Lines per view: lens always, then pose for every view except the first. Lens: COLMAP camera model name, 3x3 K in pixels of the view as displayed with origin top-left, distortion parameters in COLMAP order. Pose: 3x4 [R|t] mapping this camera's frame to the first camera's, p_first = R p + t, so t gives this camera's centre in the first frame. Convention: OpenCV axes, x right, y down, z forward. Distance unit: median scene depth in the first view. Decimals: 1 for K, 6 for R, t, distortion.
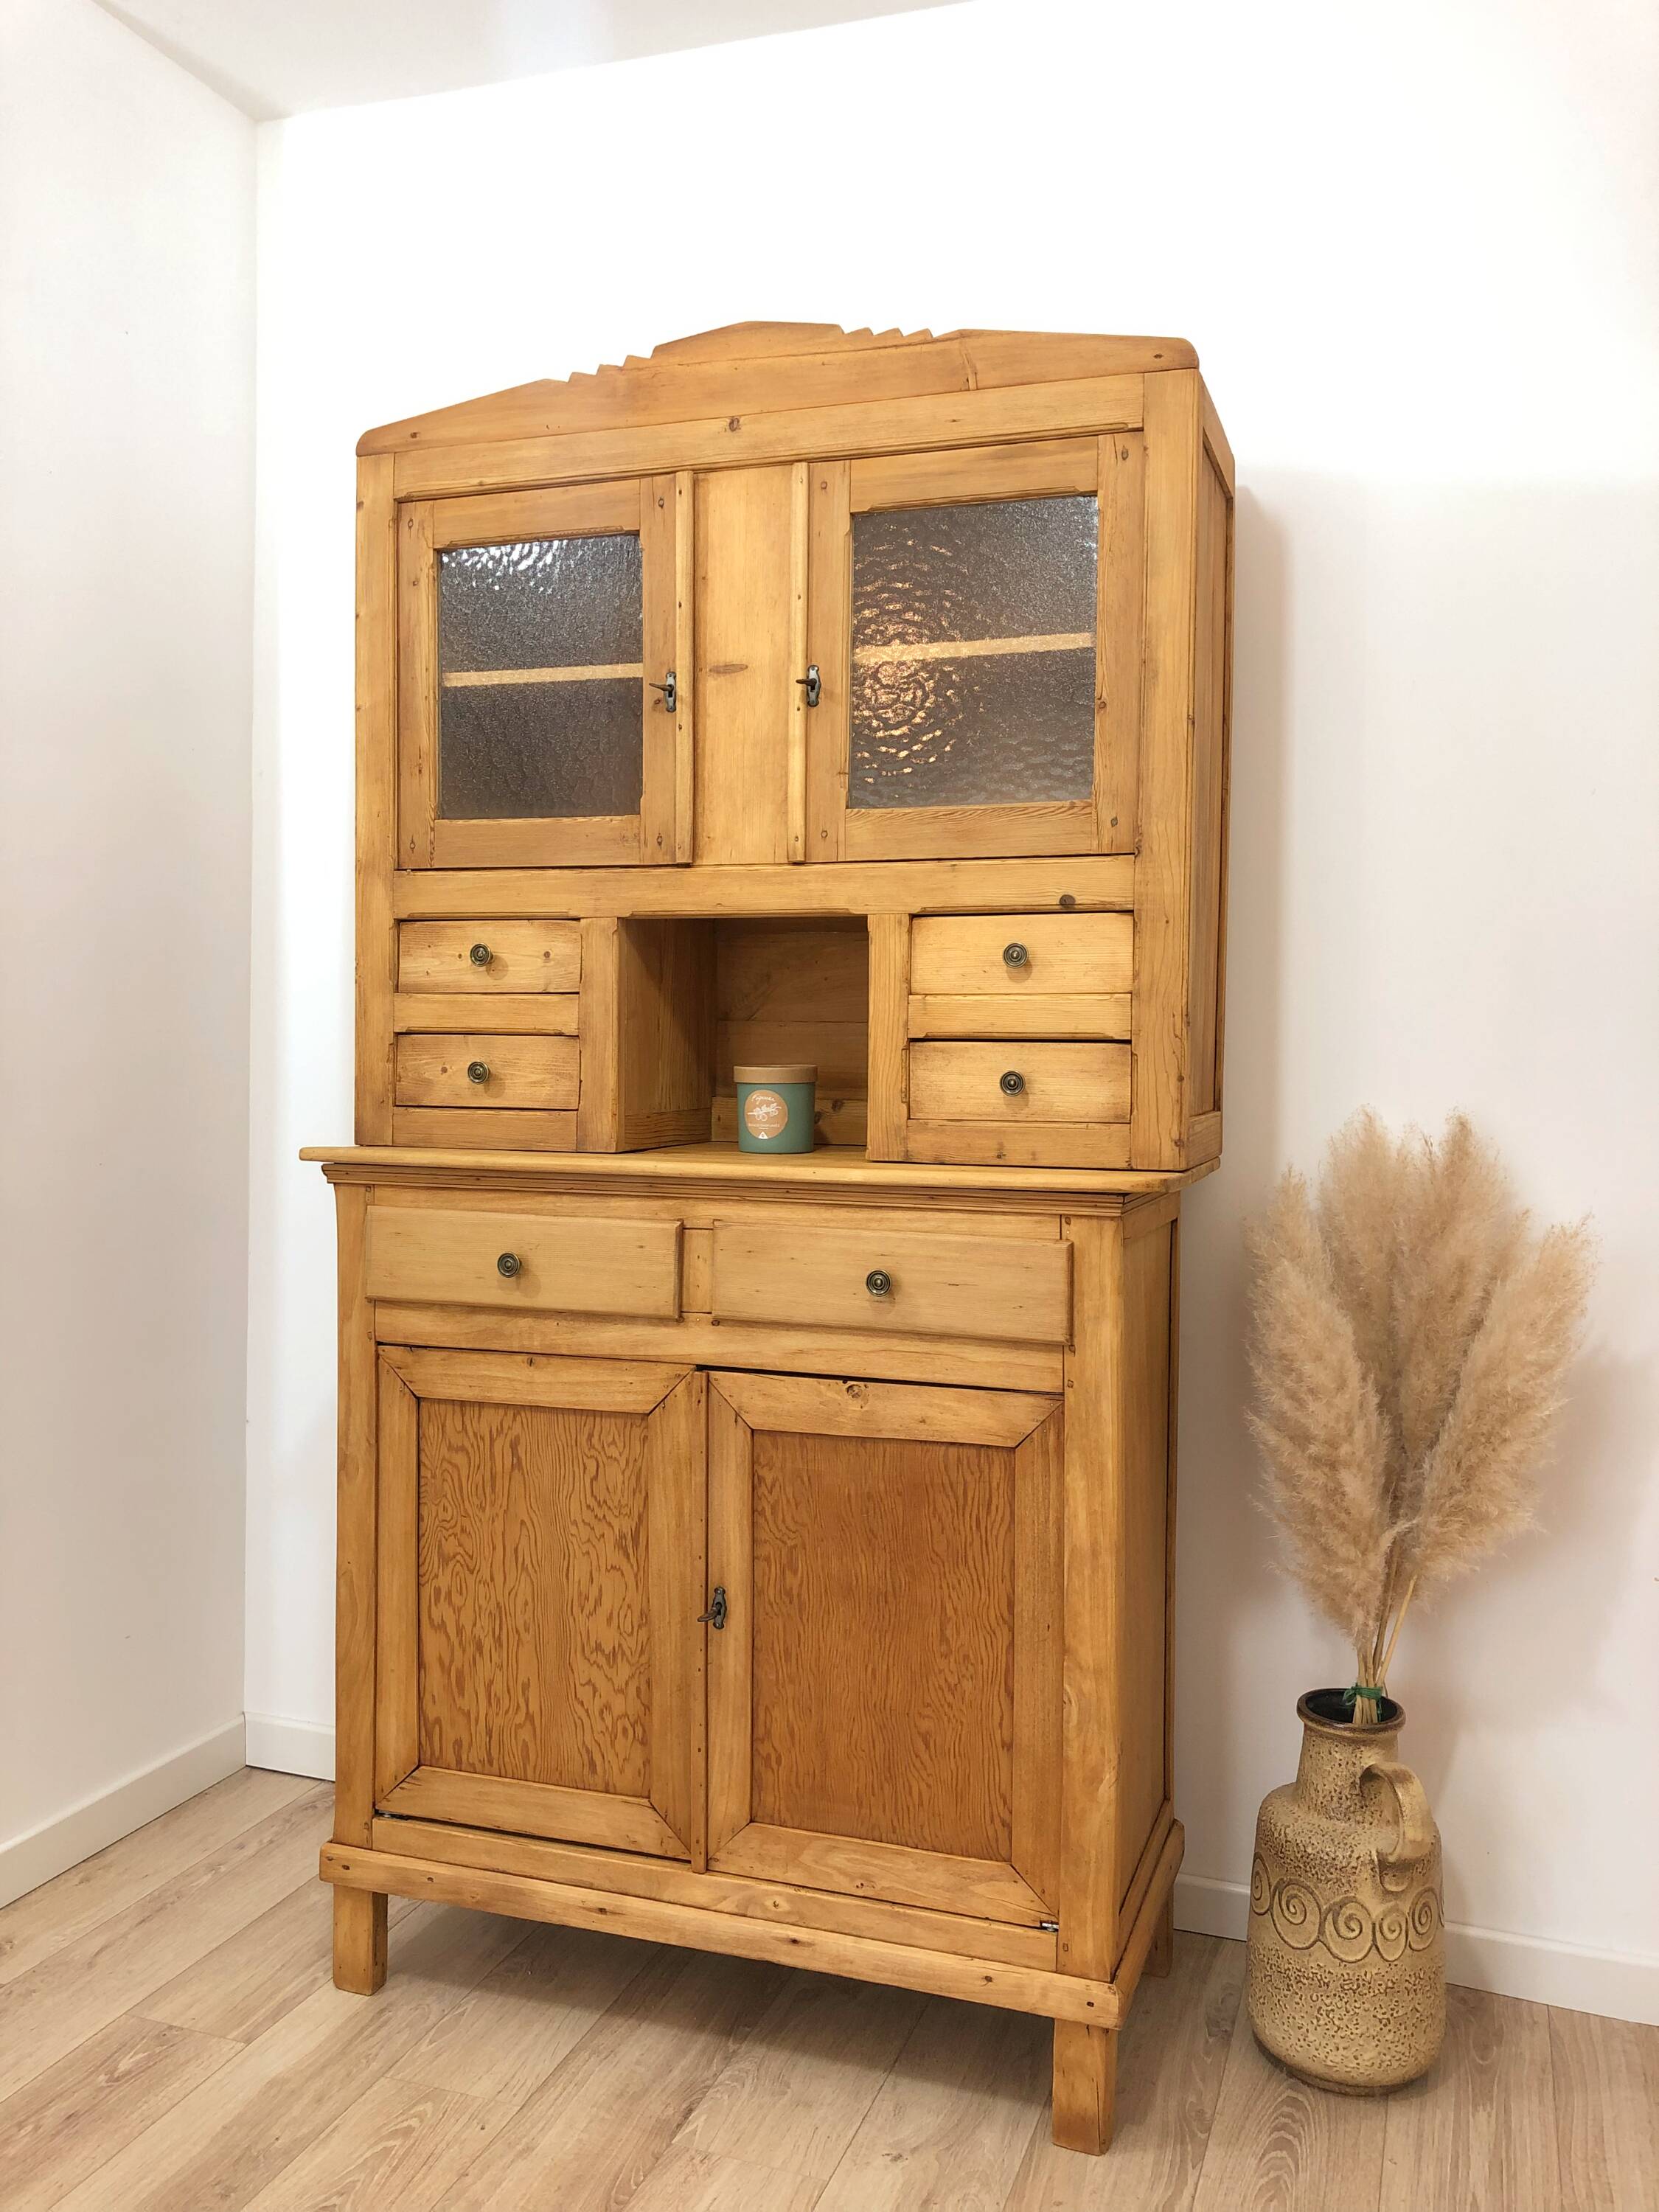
lens RADIAL K [[1797.4, 0, 832.3], [0, 1797.4, 1097.0], [0, 0, 1]] dist [0.071038, -0.105070]
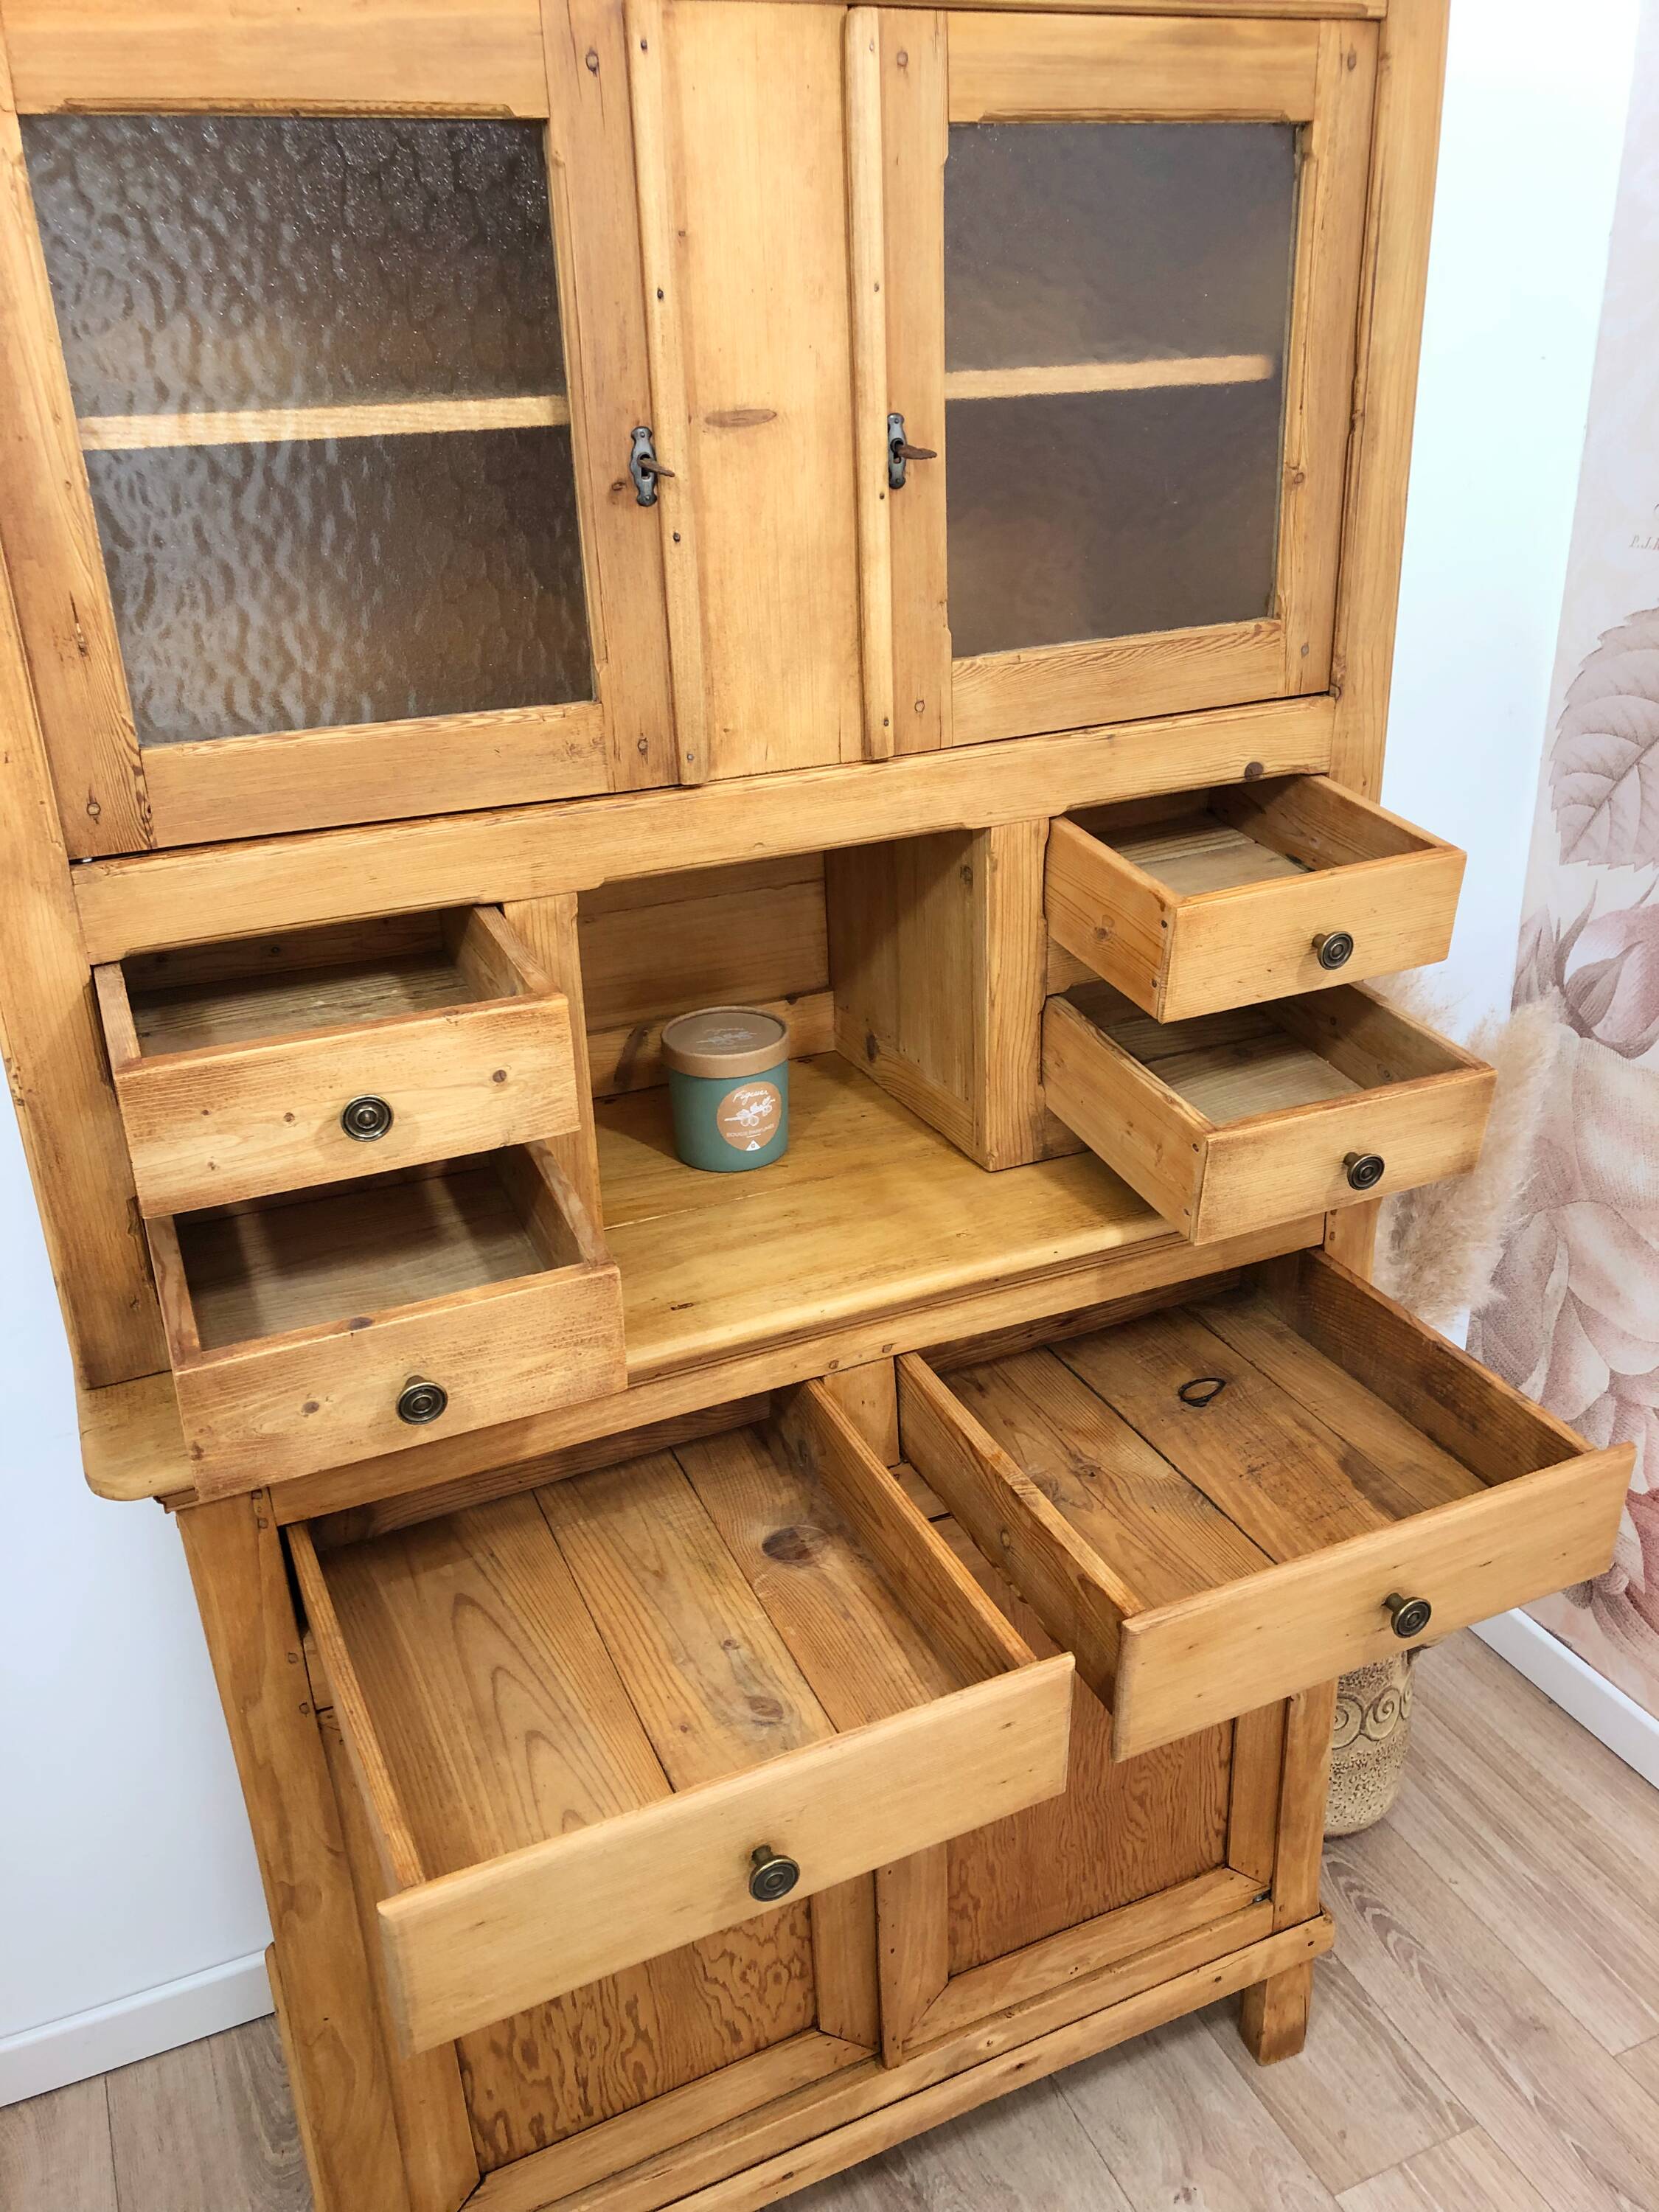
lens RADIAL K [[1814.3, 0, 841.2], [0, 1814.3, 1099.4], [0, 0, 1]] dist [0.018827, 0.002594]
pose [[0.726890, -0.305463, 0.615079, -0.441460], [0.060069, 0.920480, 0.386144, -0.261798], [-0.684122, -0.243737, 0.687437, 0.560358]]
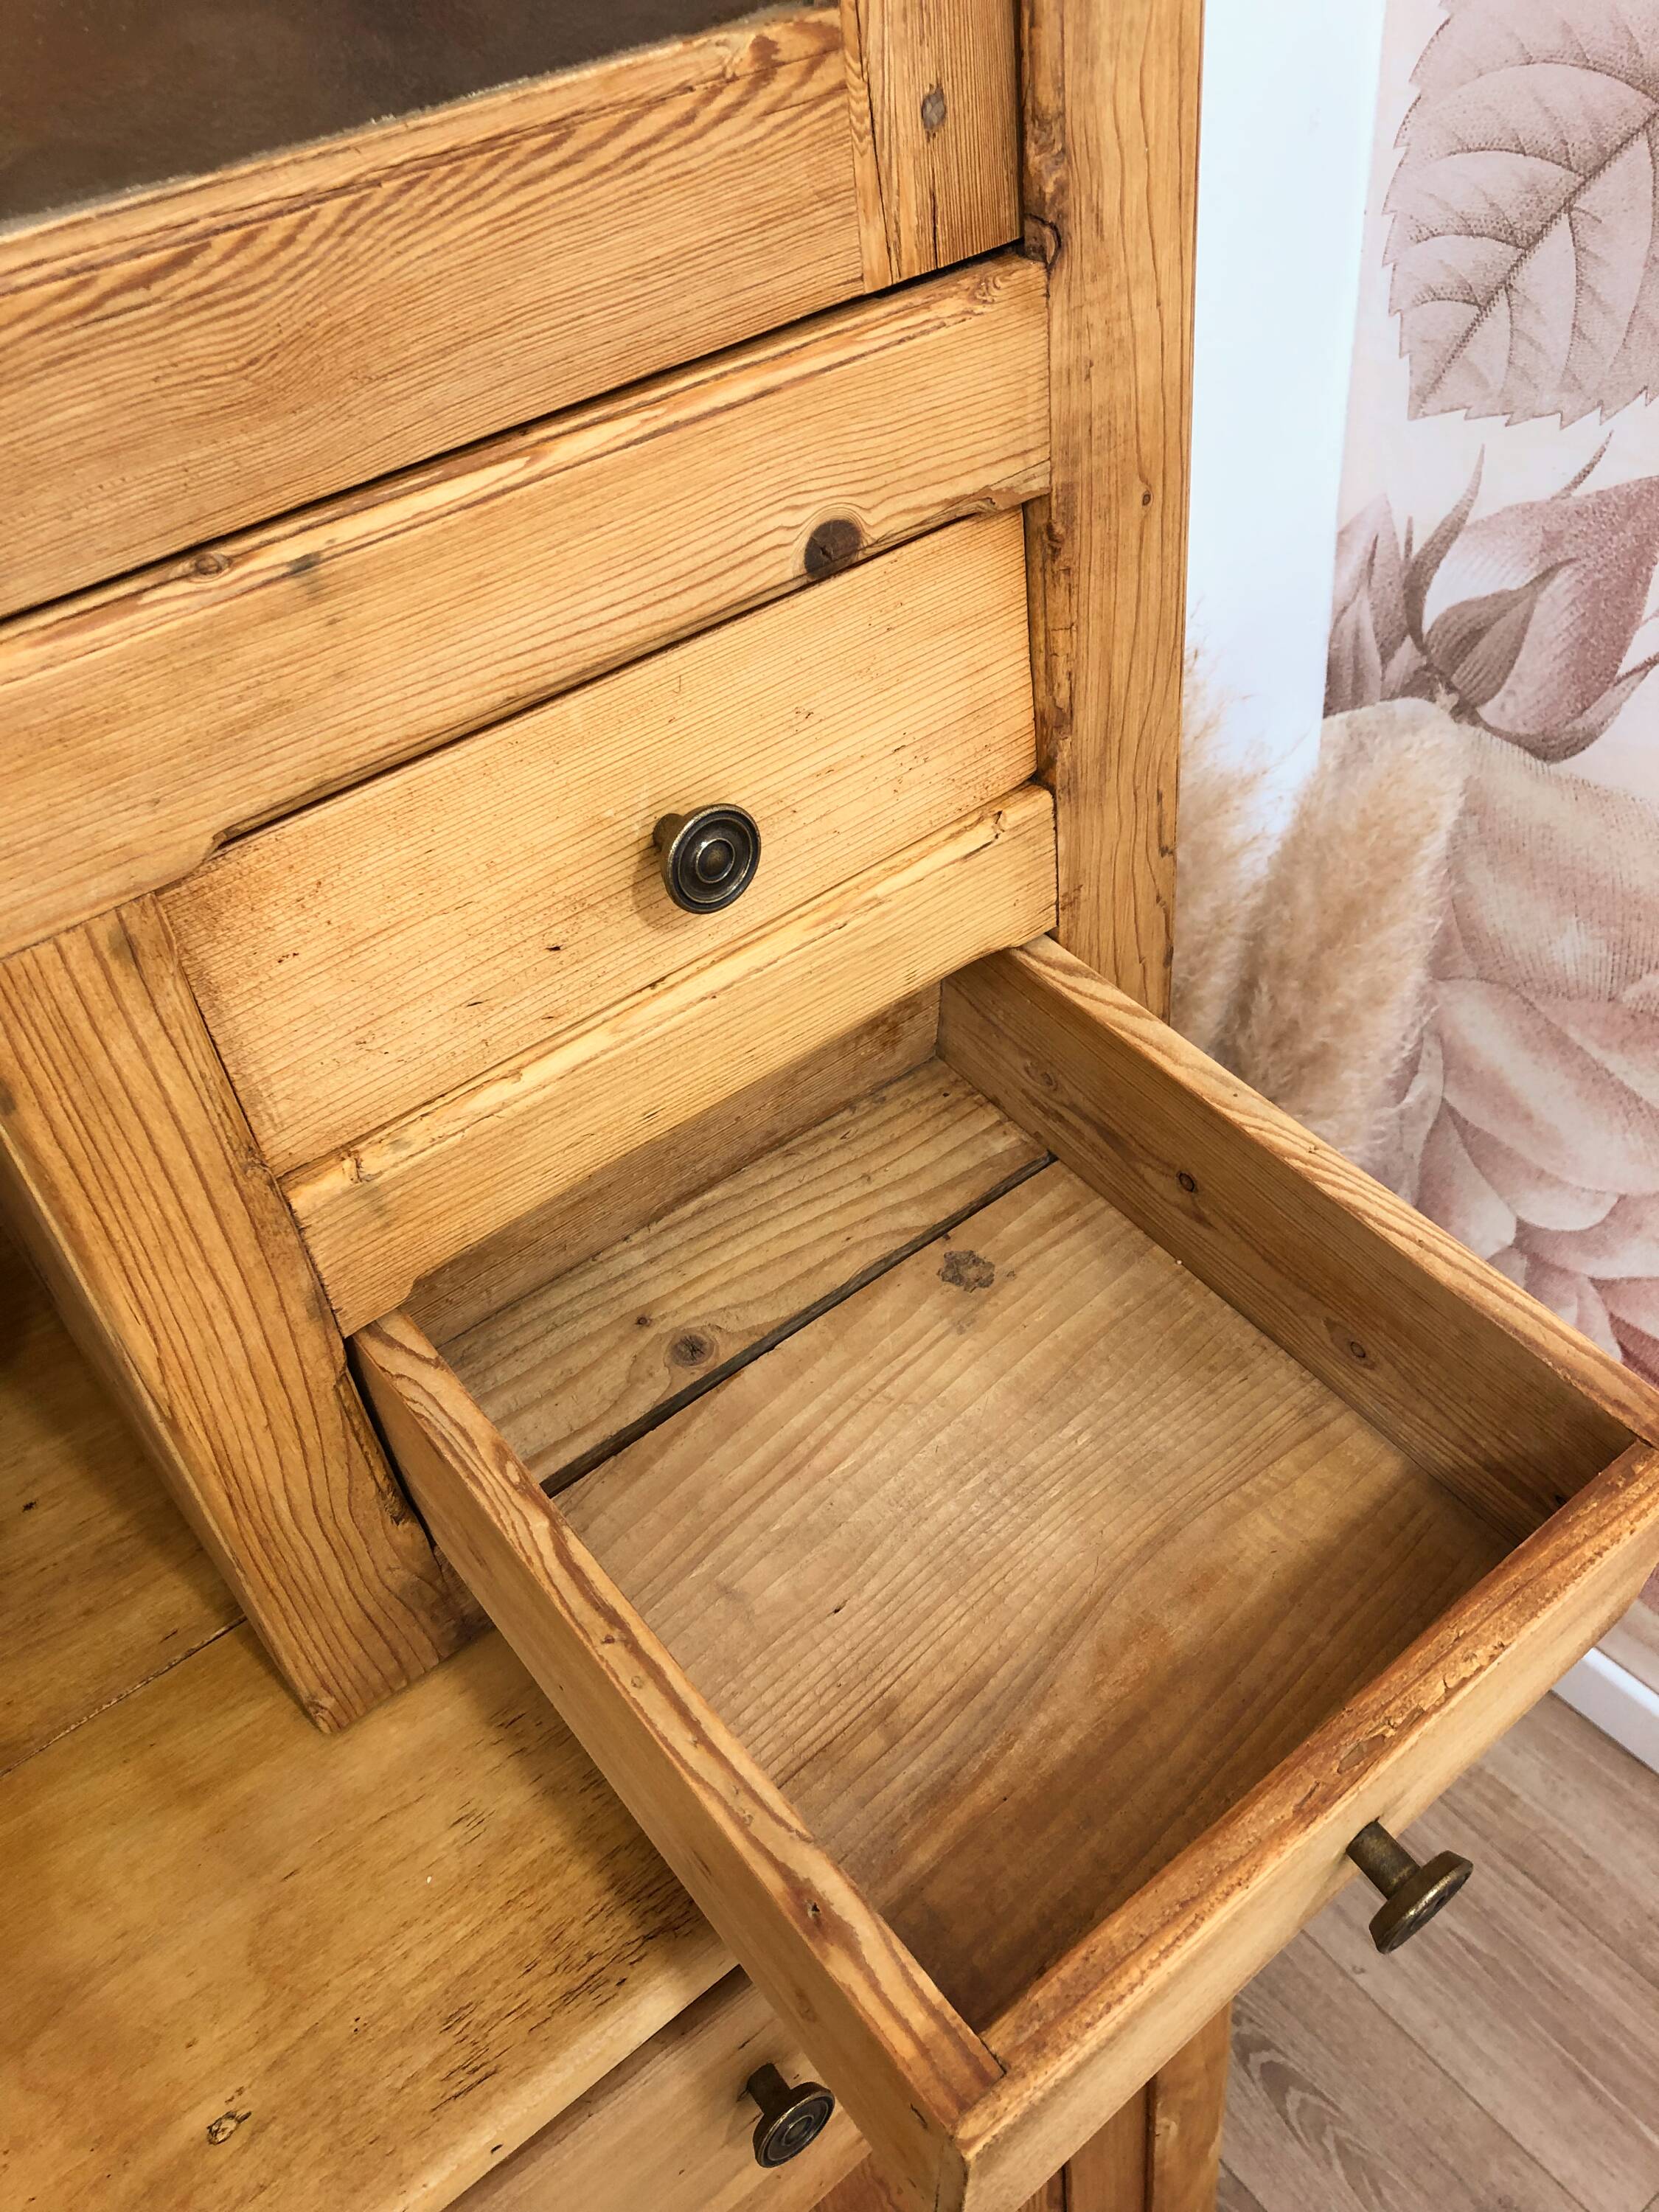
lens RADIAL K [[1853.8, 0, 835.7], [0, 1853.8, 1106.1], [0, 0, 1]] dist [0.009817, 0.007629]
pose [[0.540501, -0.597516, 0.592312, -0.045227], [0.128173, 0.754268, 0.643934, -0.195207], [-0.831523, -0.272128, 0.484268, 0.825824]]
